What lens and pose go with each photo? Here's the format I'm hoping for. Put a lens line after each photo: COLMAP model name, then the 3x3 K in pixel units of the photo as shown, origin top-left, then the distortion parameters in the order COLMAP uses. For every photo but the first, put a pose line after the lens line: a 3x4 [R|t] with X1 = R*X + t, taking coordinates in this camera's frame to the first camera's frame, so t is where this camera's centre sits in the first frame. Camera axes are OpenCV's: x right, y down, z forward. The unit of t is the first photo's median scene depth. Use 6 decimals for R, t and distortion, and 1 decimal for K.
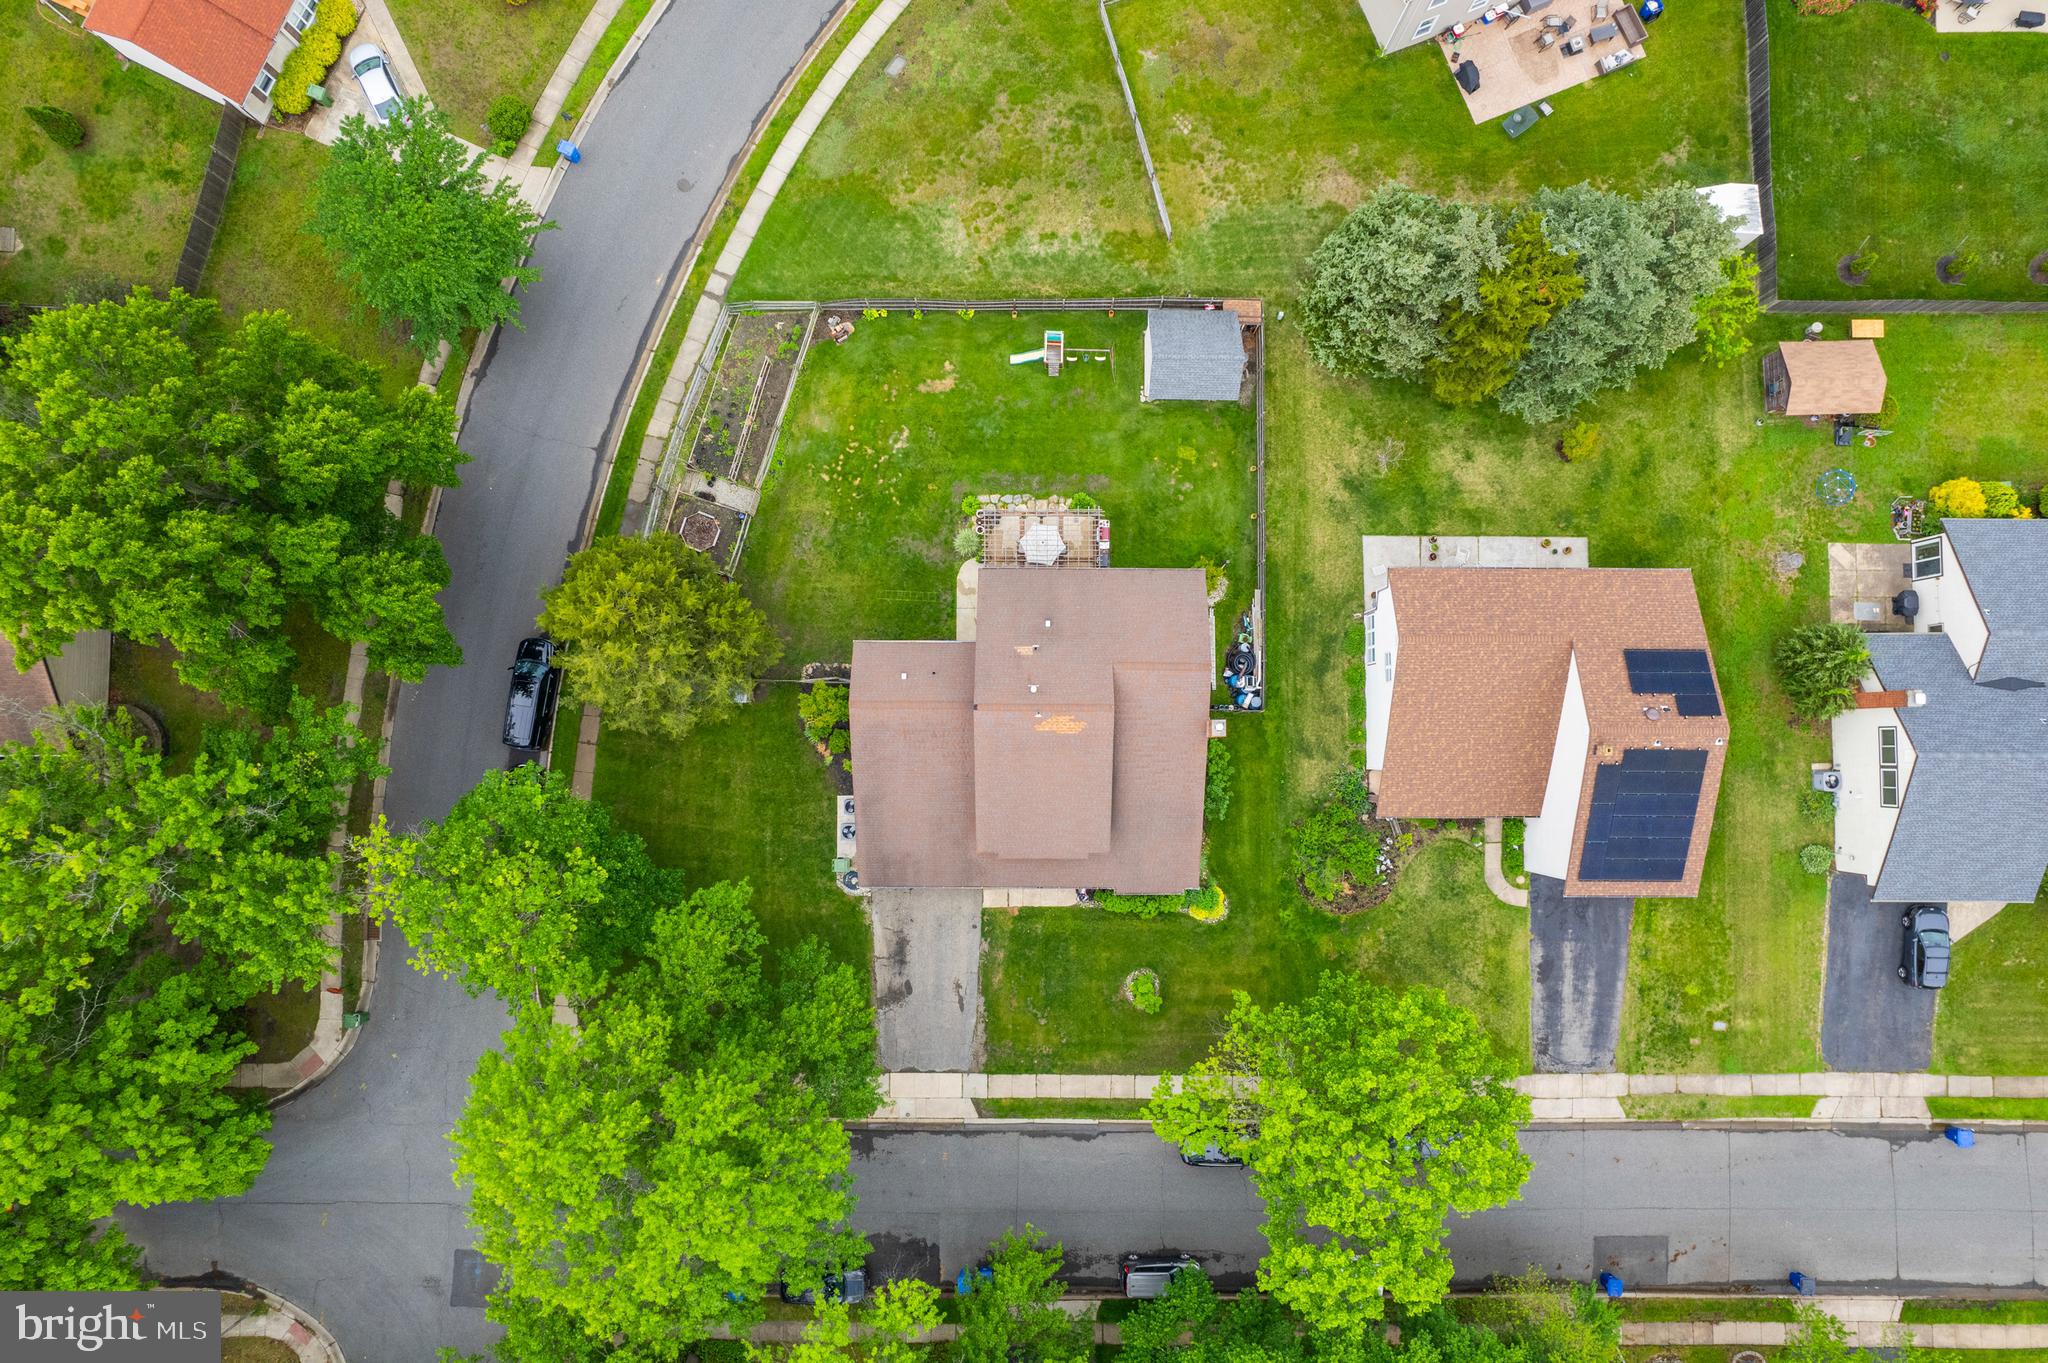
lens RADIAL K [[1311.2, 0, 1036.2], [0, 1311.2, 682.2], [0, 0, 1]] dist [-0.080853, 0.072013]
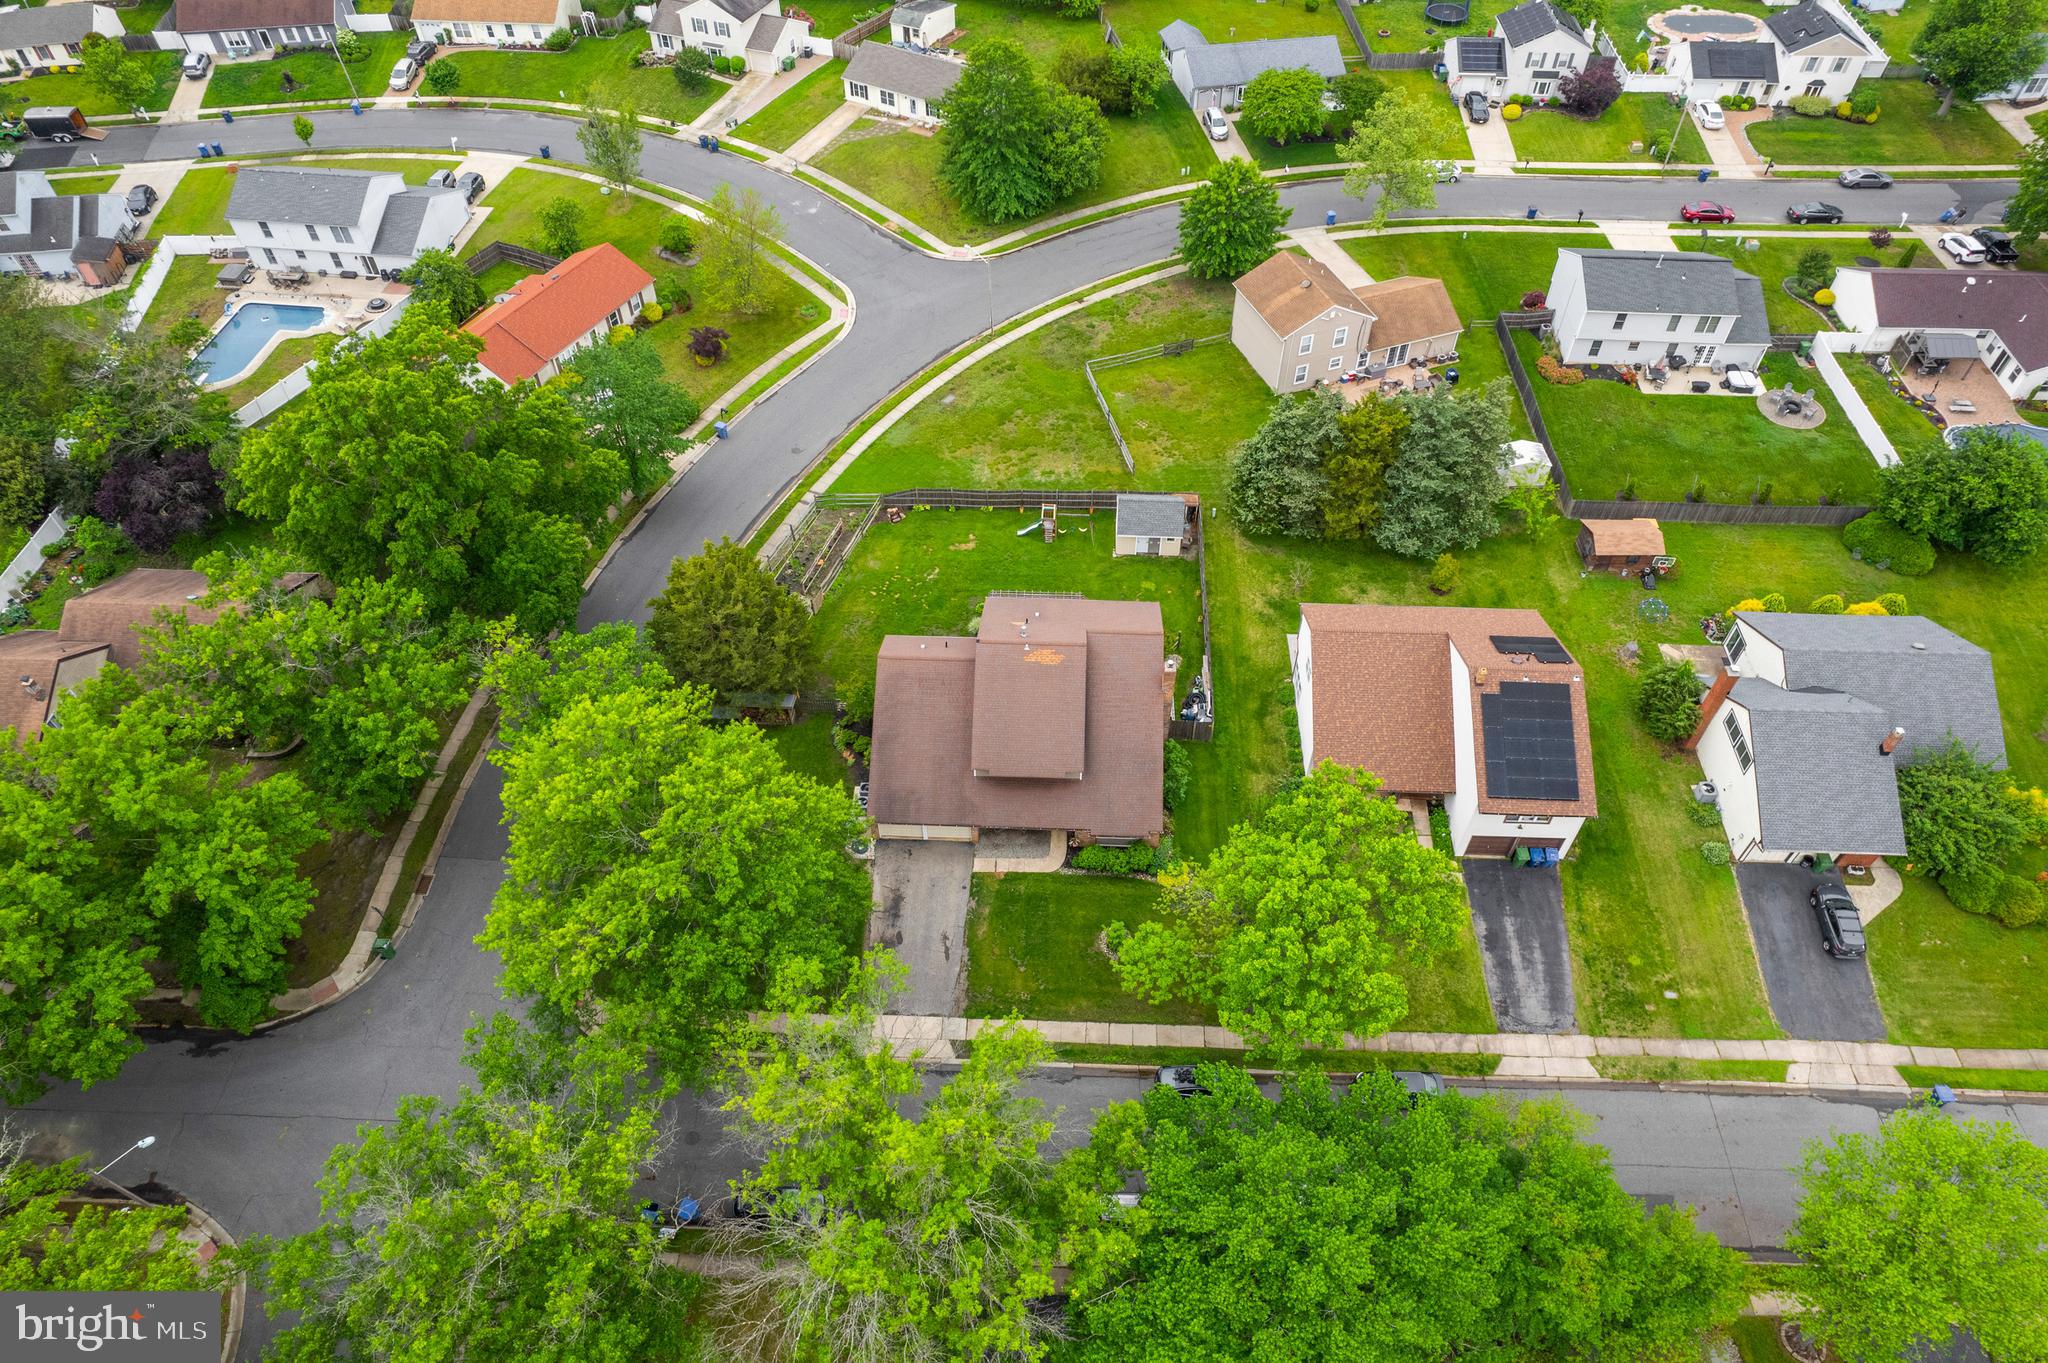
lens RADIAL K [[1311.2, 0, 1036.2], [0, 1311.2, 682.2], [0, 0, 1]] dist [-0.080853, 0.072013]
pose [[0.999465, 0.022051, -0.024163, 0.036784], [-0.032257, 0.787158, -0.615908, 0.728614], [0.005439, 0.616358, 0.787448, 0.017320]]
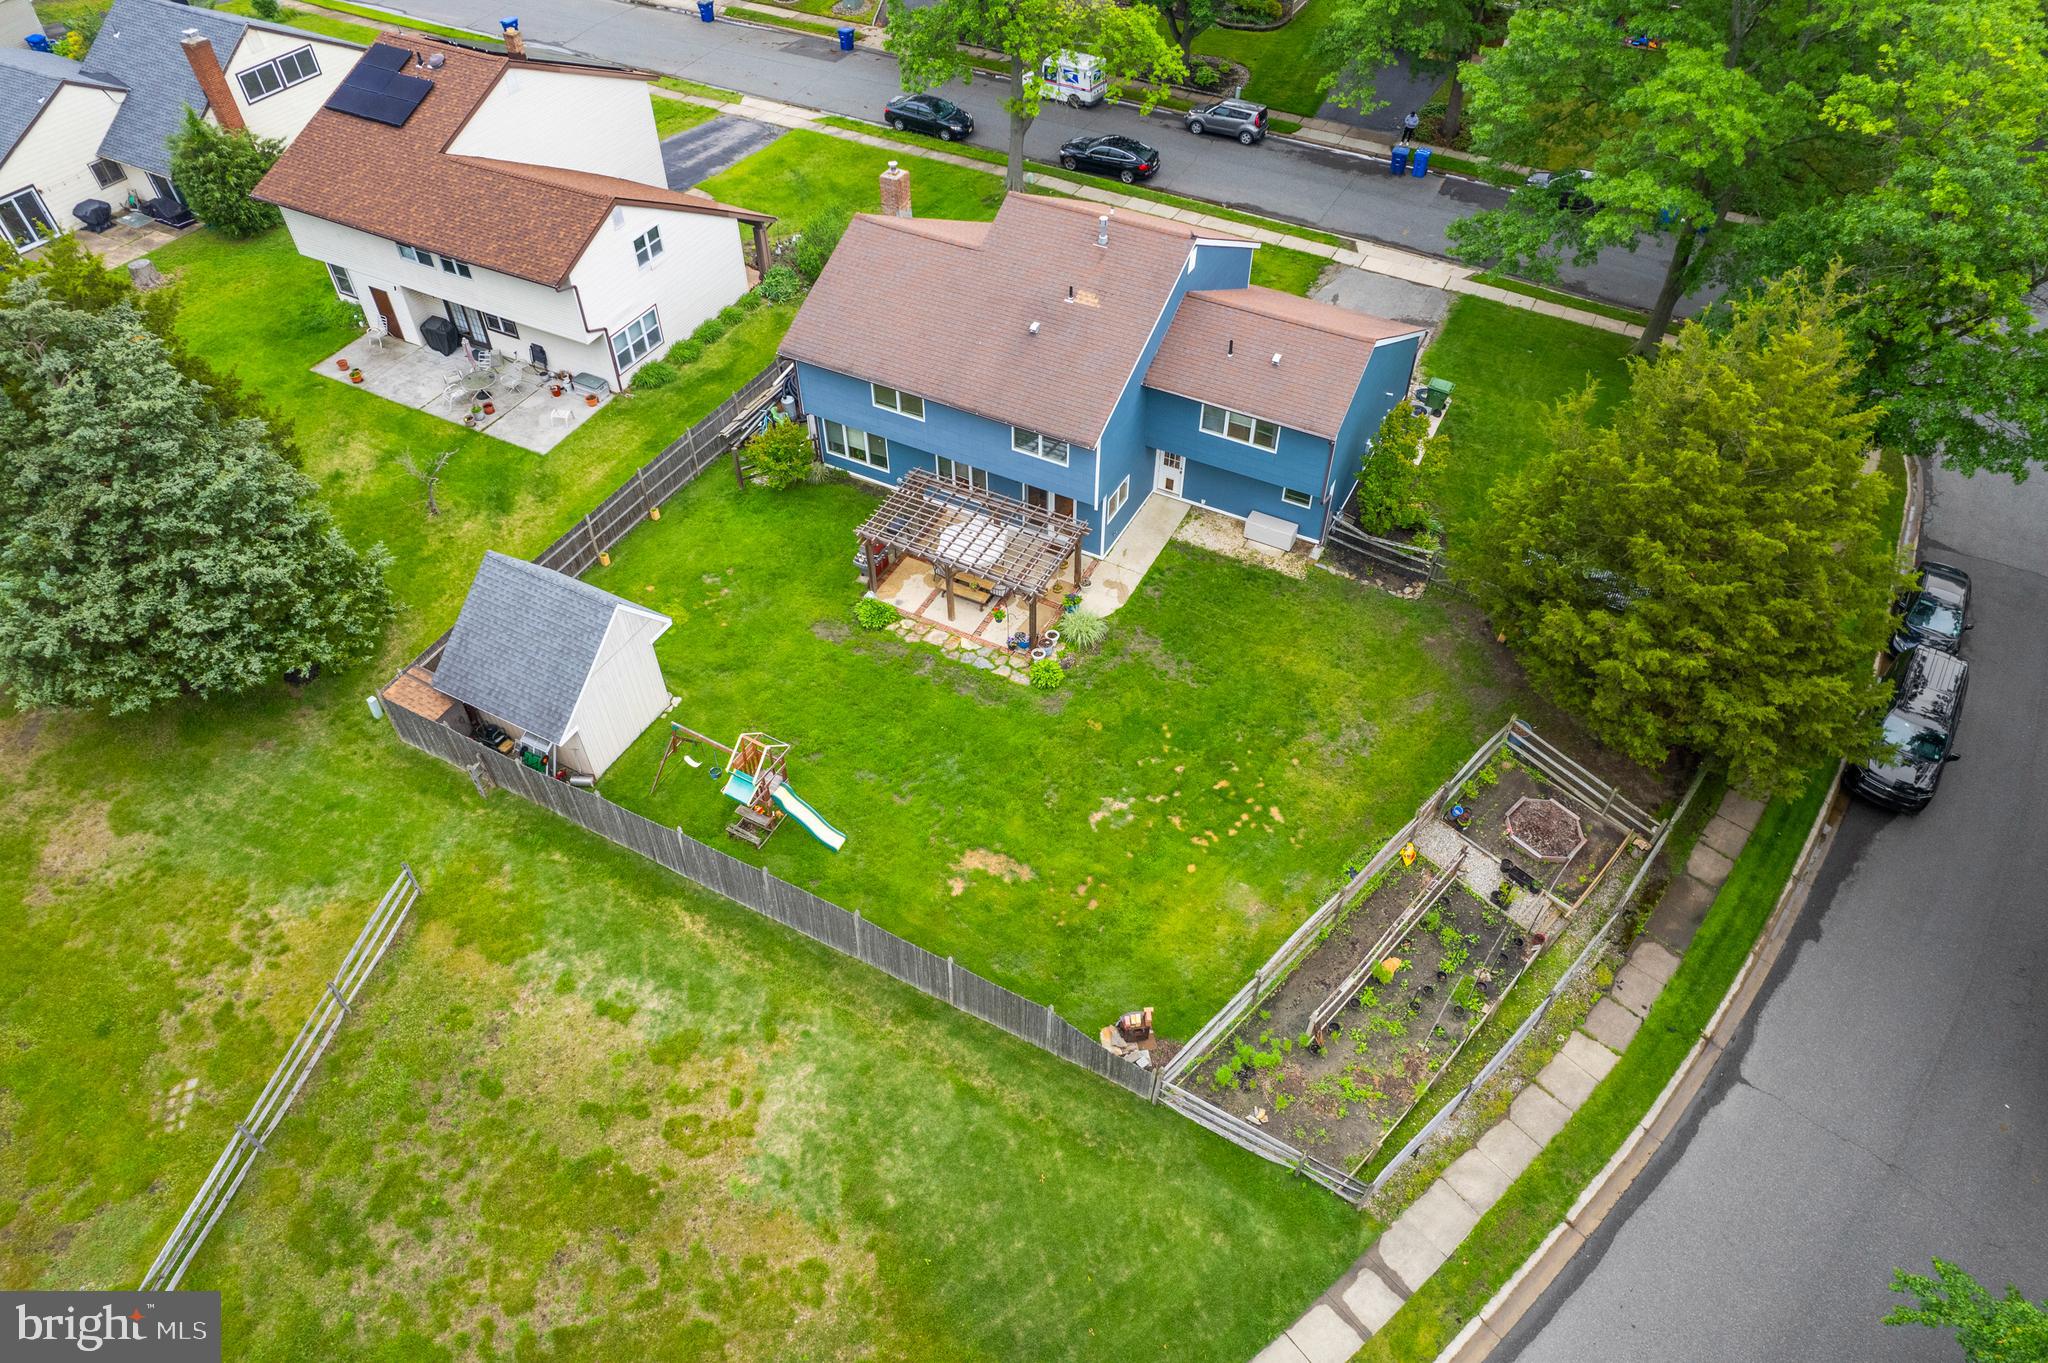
lens RADIAL K [[1311.2, 0, 1036.2], [0, 1311.2, 682.2], [0, 0, 1]] dist [-0.080853, 0.072013]
pose [[-0.889755, -0.335411, 0.309572, -0.220749], [0.455261, -0.603470, 0.654646, -0.506819], [-0.032758, 0.723411, 0.689641, 0.621627]]
